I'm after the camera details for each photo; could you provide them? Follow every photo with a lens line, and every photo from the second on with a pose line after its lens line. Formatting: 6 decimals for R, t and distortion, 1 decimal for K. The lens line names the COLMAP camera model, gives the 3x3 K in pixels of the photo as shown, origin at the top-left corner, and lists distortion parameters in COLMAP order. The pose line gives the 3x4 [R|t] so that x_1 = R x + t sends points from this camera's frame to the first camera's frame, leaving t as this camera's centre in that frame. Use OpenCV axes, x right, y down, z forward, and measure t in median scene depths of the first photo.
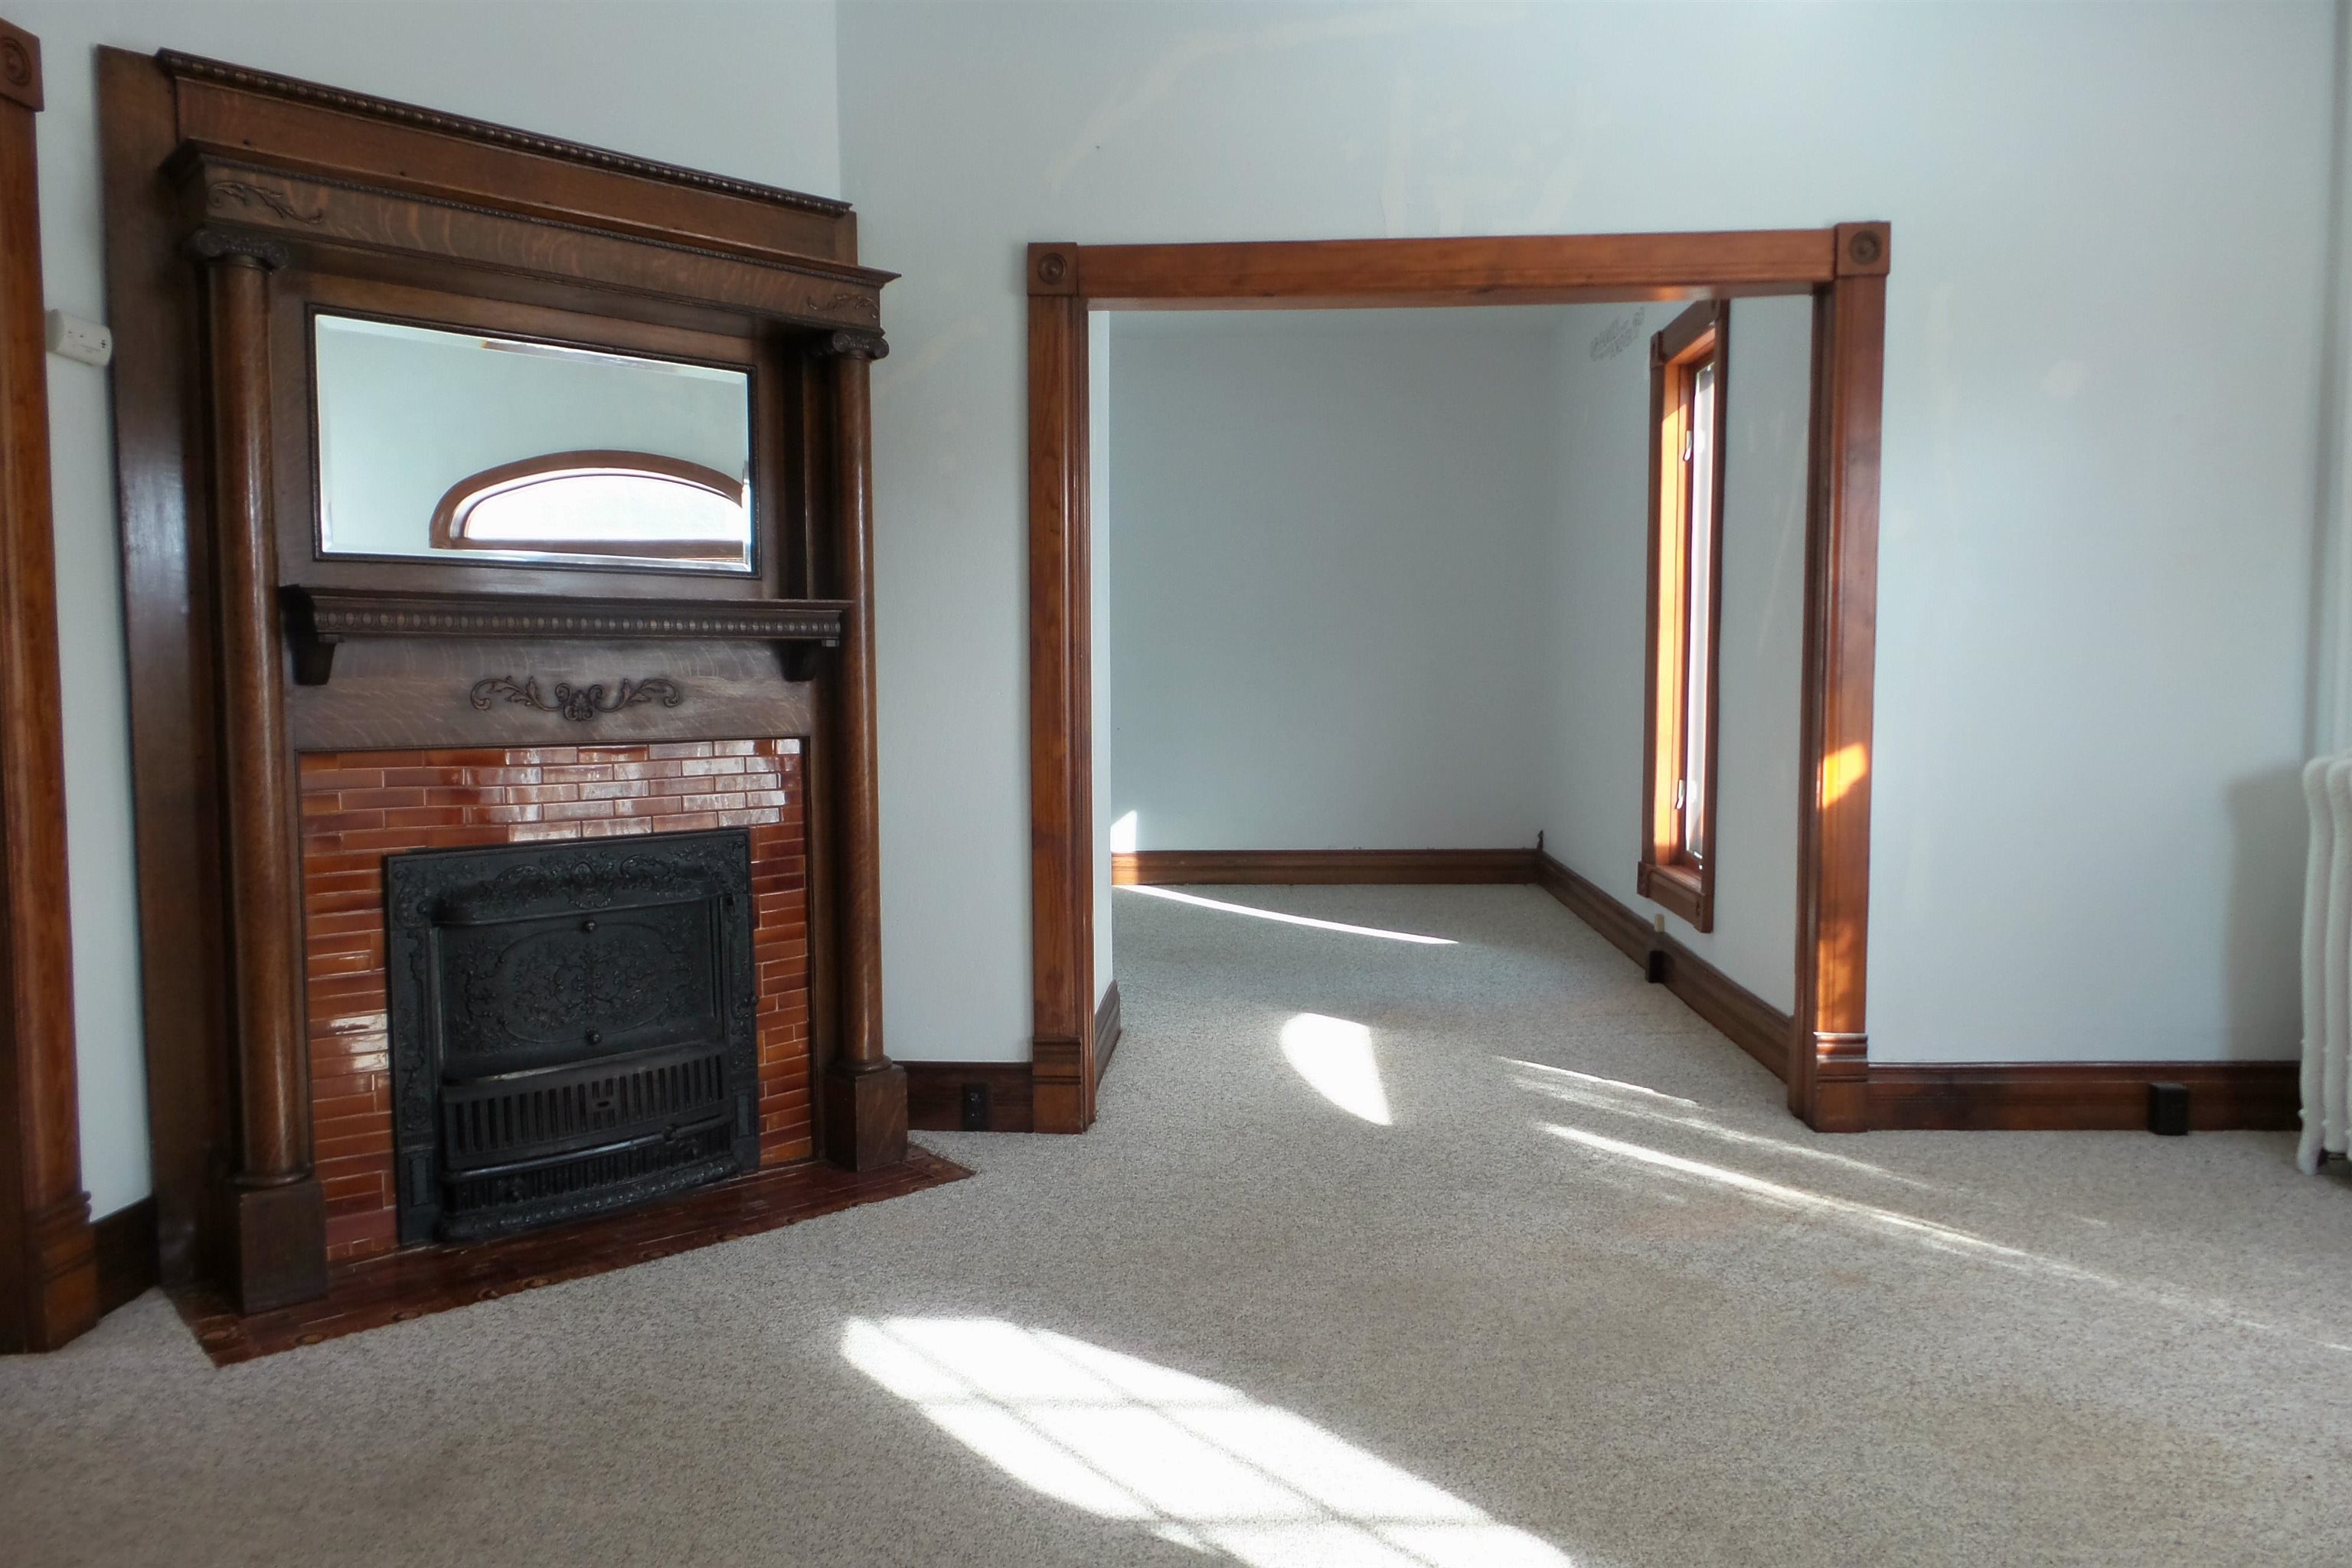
lens RADIAL K [[1612.3, 0, 1176.0], [0, 1612.3, 784.0], [0, 0, 1]] dist [-0.000506, 0.003721]
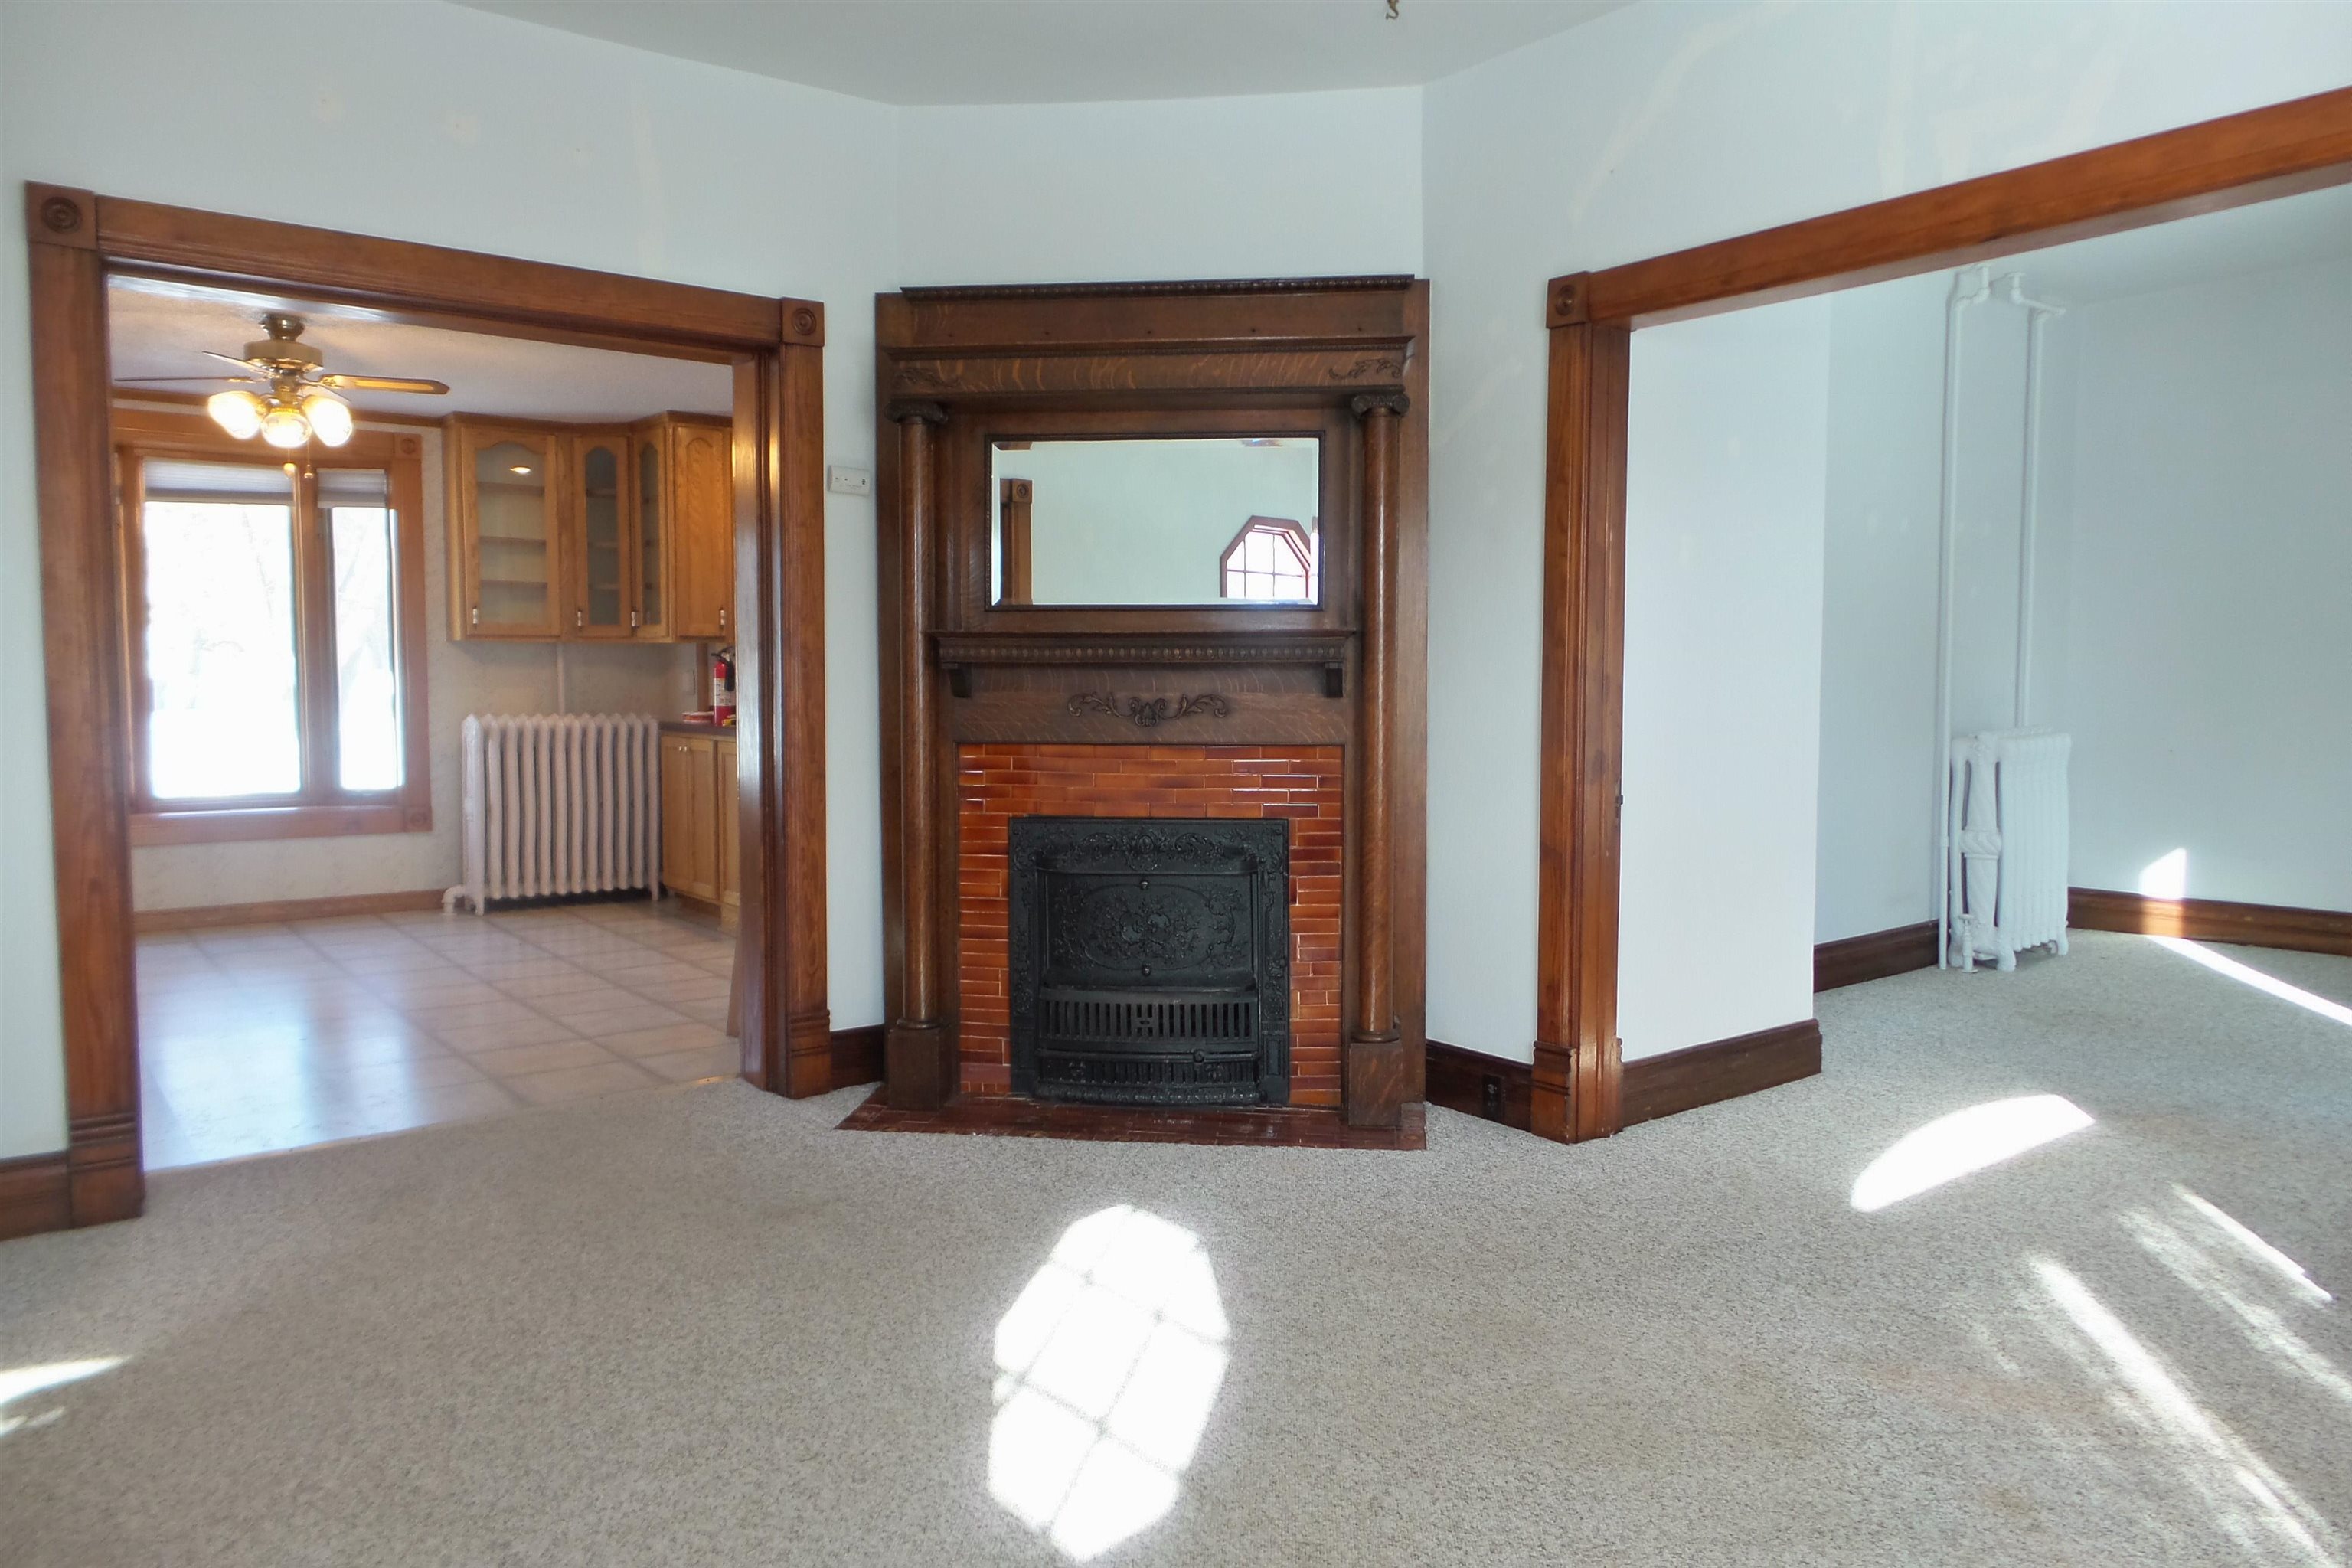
lens RADIAL K [[1596.3, 0, 1176.0], [0, 1596.3, 784.0], [0, 0, 1]] dist [-0.001252, 0.003496]
pose [[0.656922, 0.055604, -0.751905, 0.591971], [-0.053053, 0.998214, 0.027468, -0.028278], [0.752089, 0.021847, 0.658699, 0.161683]]
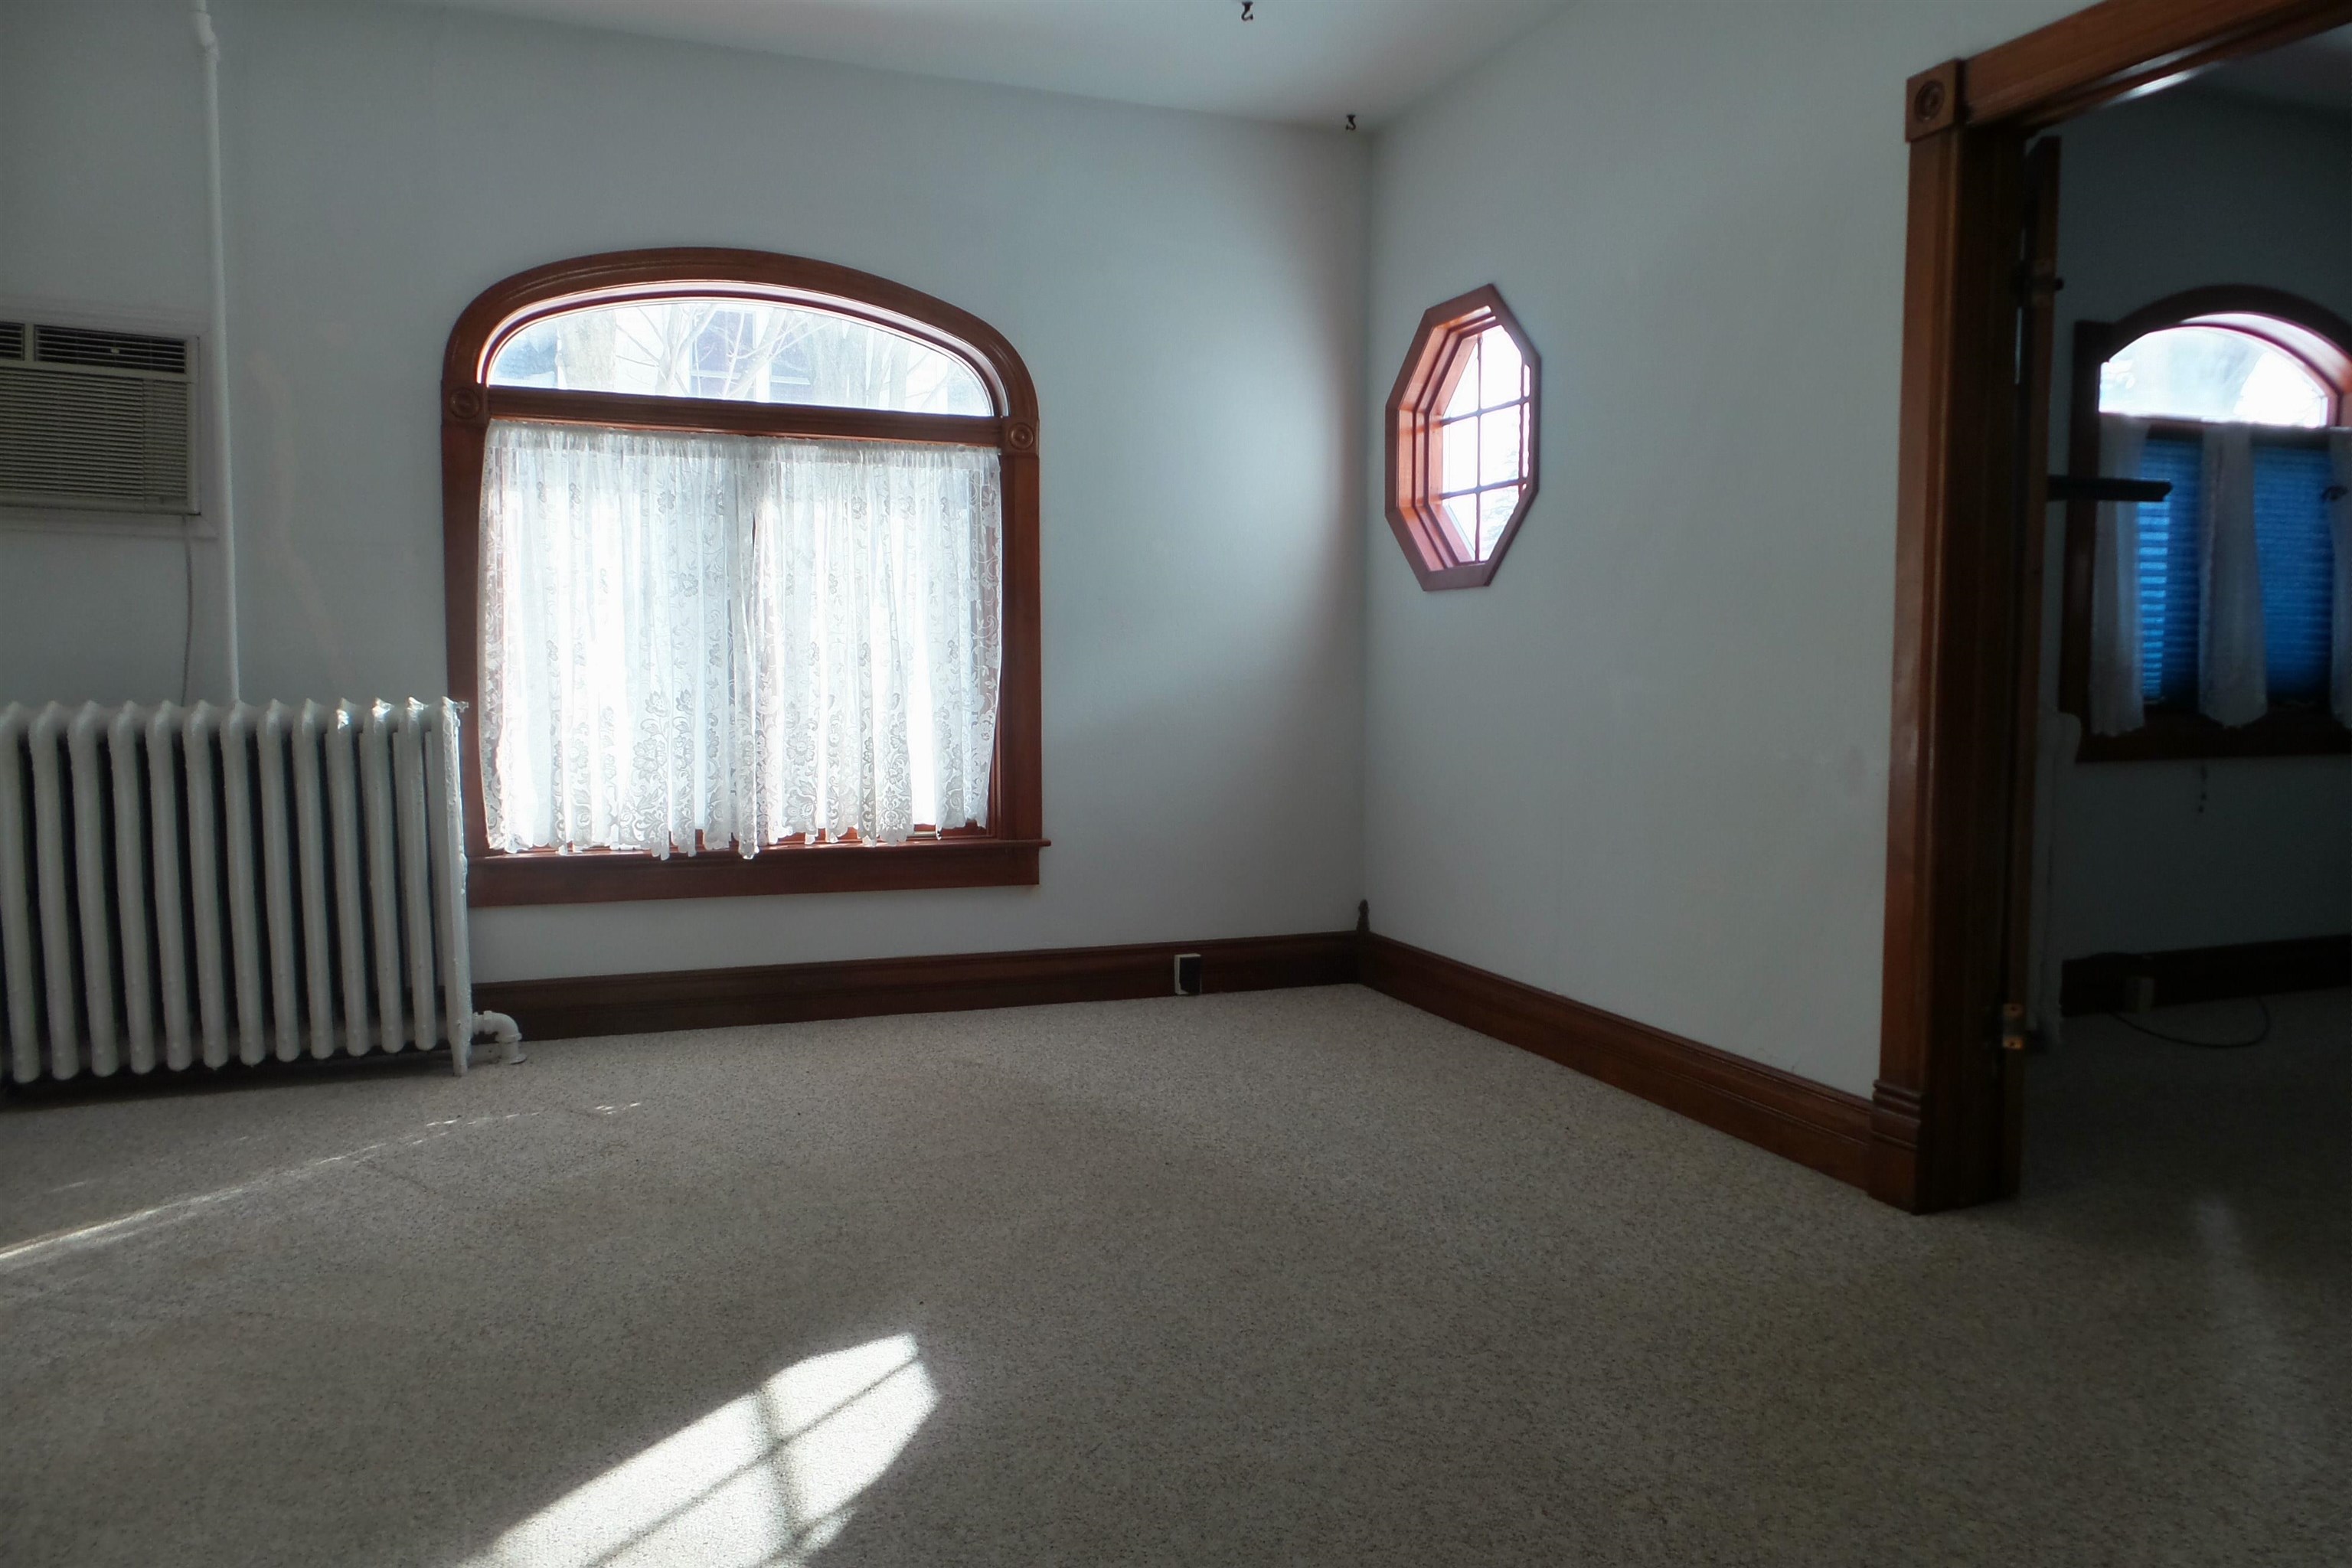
lens RADIAL K [[1596.3, 0, 1176.0], [0, 1596.3, 784.0], [0, 0, 1]] dist [-0.001252, 0.003496]
pose [[-0.400552, -0.067630, 0.913775, -0.543335], [0.058805, 0.993319, 0.099294, -0.031048], [-0.914385, 0.093507, -0.393899, 0.679463]]
